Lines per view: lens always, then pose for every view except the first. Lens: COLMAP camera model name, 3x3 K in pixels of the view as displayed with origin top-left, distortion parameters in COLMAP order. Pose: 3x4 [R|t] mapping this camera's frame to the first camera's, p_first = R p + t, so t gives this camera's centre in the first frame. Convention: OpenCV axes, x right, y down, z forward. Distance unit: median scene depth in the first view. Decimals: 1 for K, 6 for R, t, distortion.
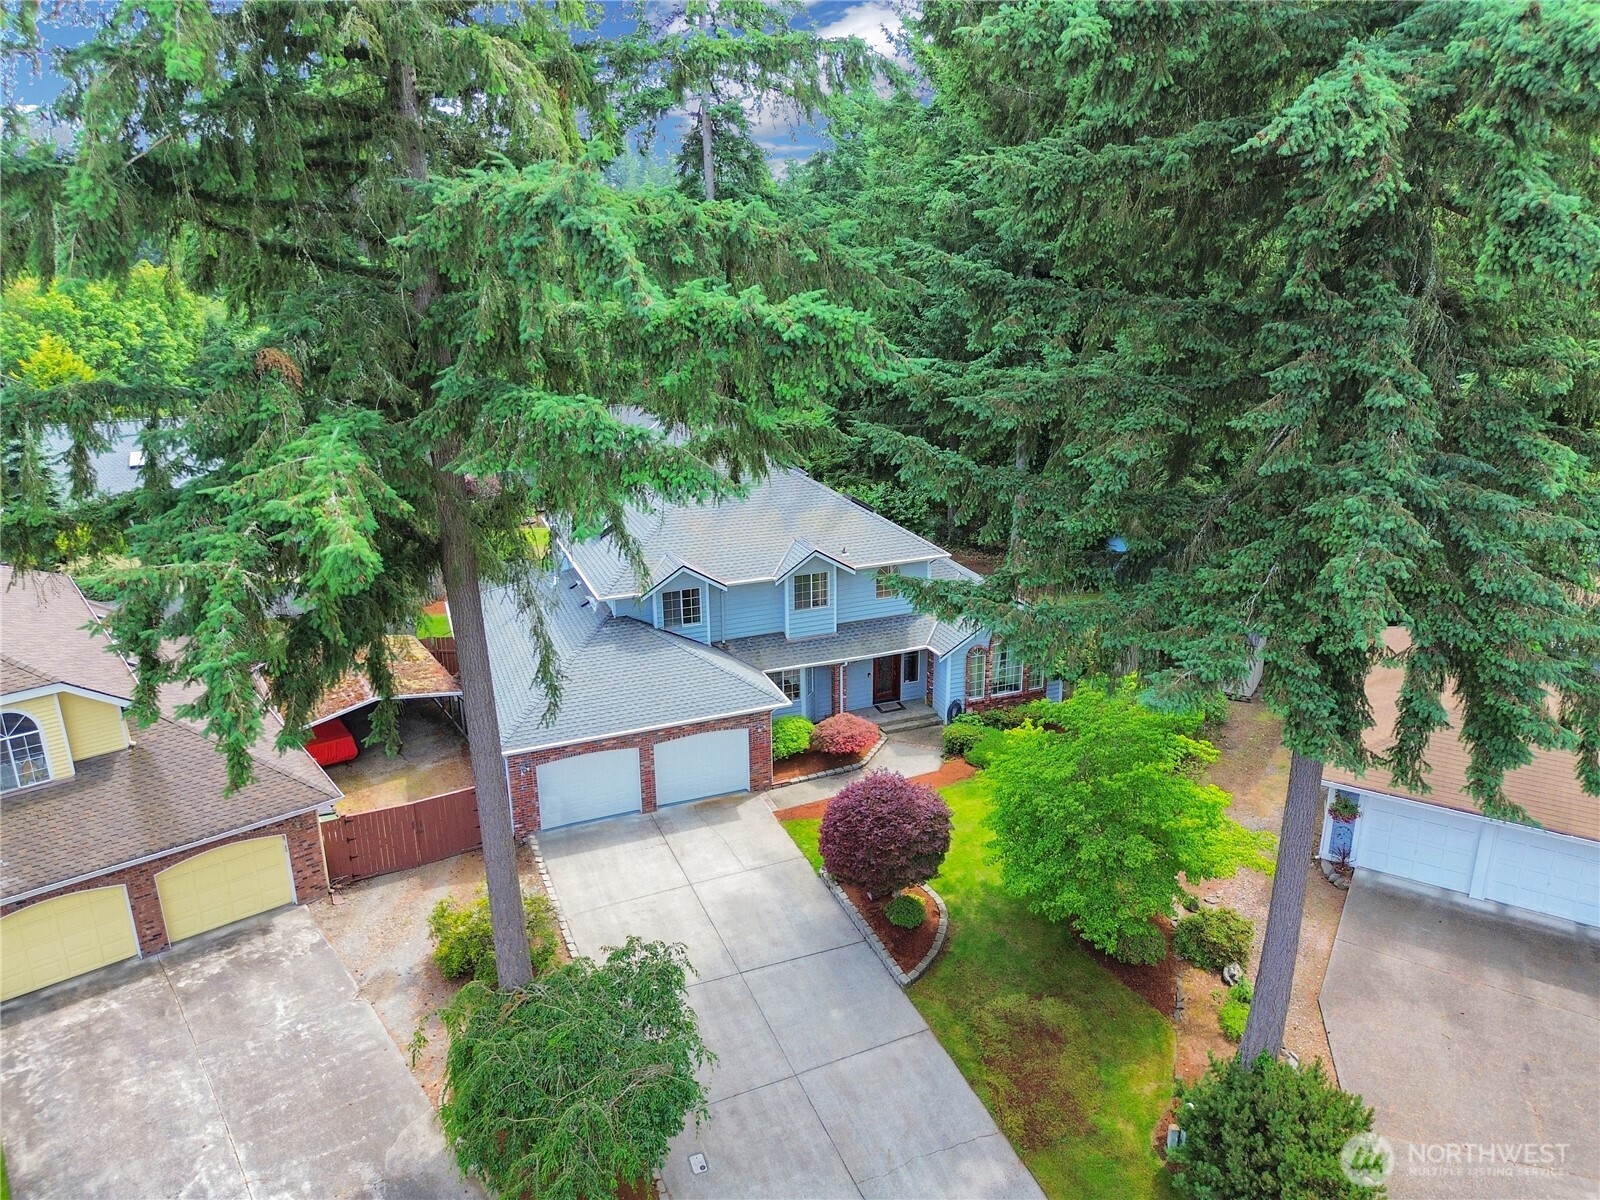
lens RADIAL K [[1103.9, 0, 800.0], [0, 1103.9, 600.0], [0, 0, 1]] dist [0.070510, -0.043055]
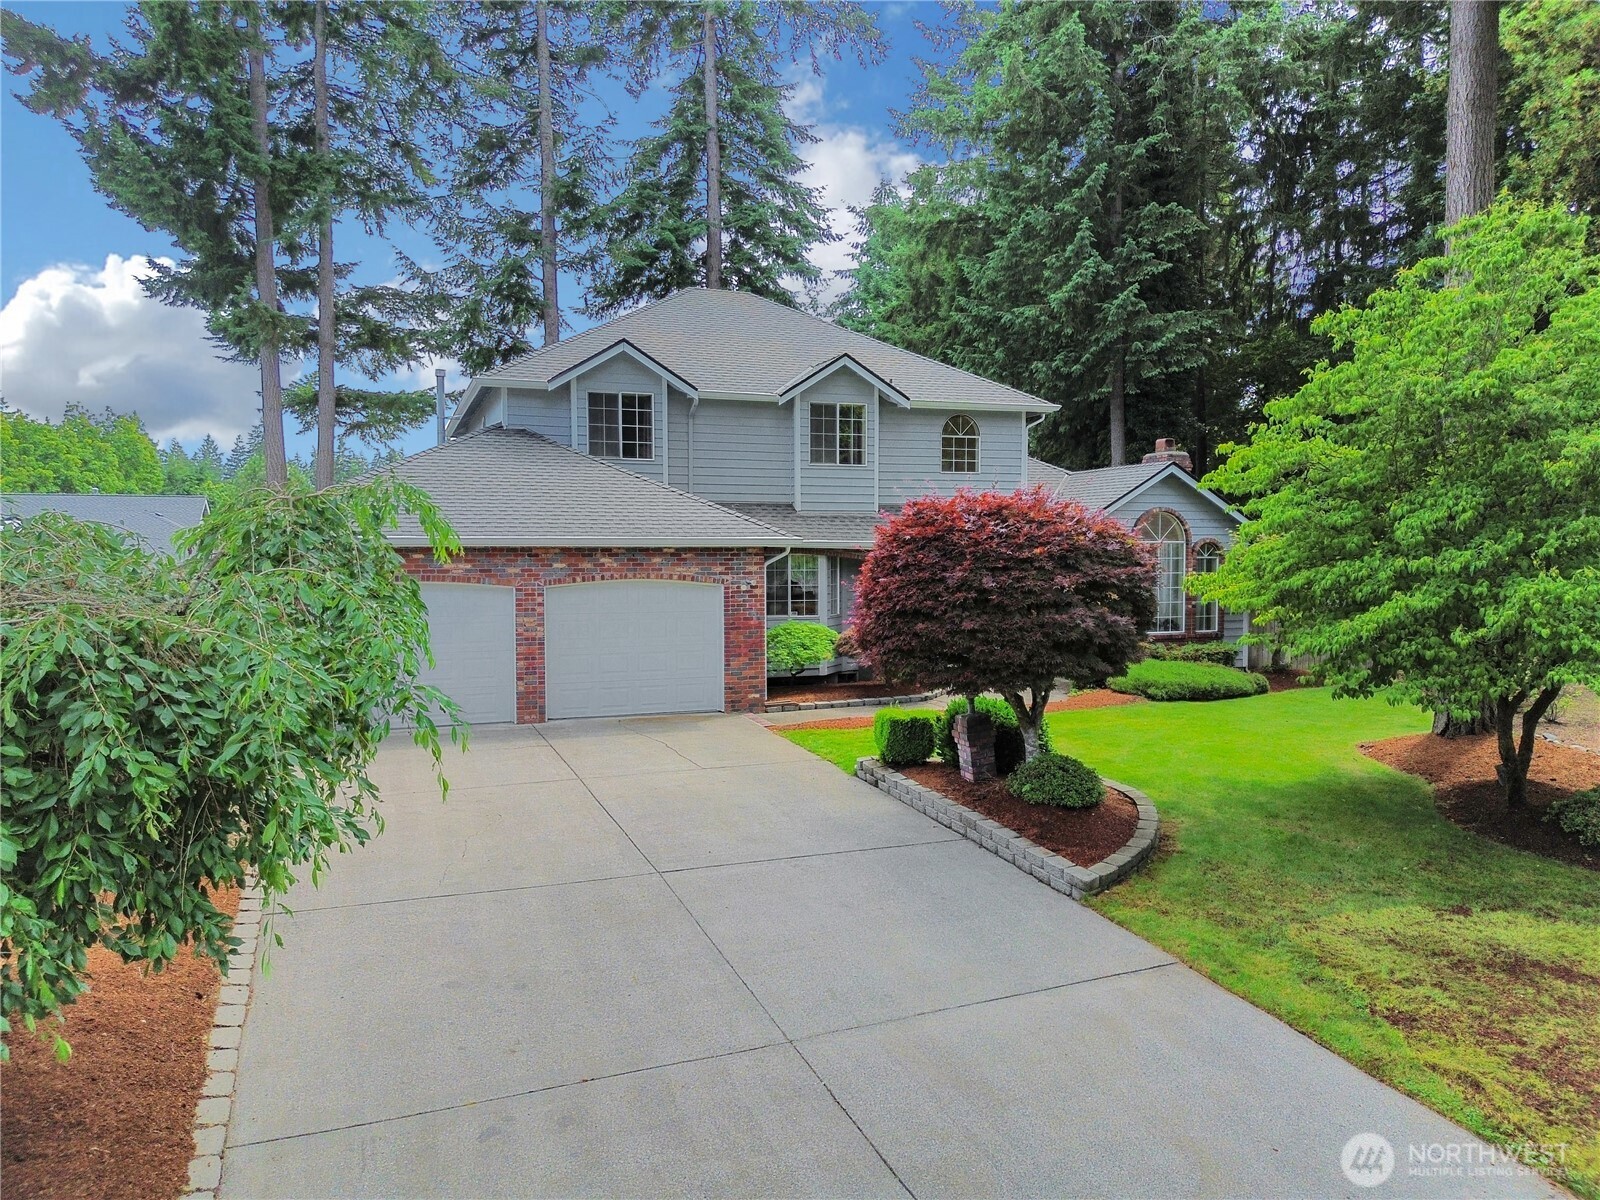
lens RADIAL K [[1125.5, 0, 800.0], [0, 1125.5, 600.0], [0, 0, 1]] dist [0.051980, -0.046777]
pose [[0.999763, 0.006346, -0.020823, 0.003328], [-0.011799, 0.961834, -0.273379, 0.280367], [0.018293, 0.273560, 0.961681, 0.468309]]
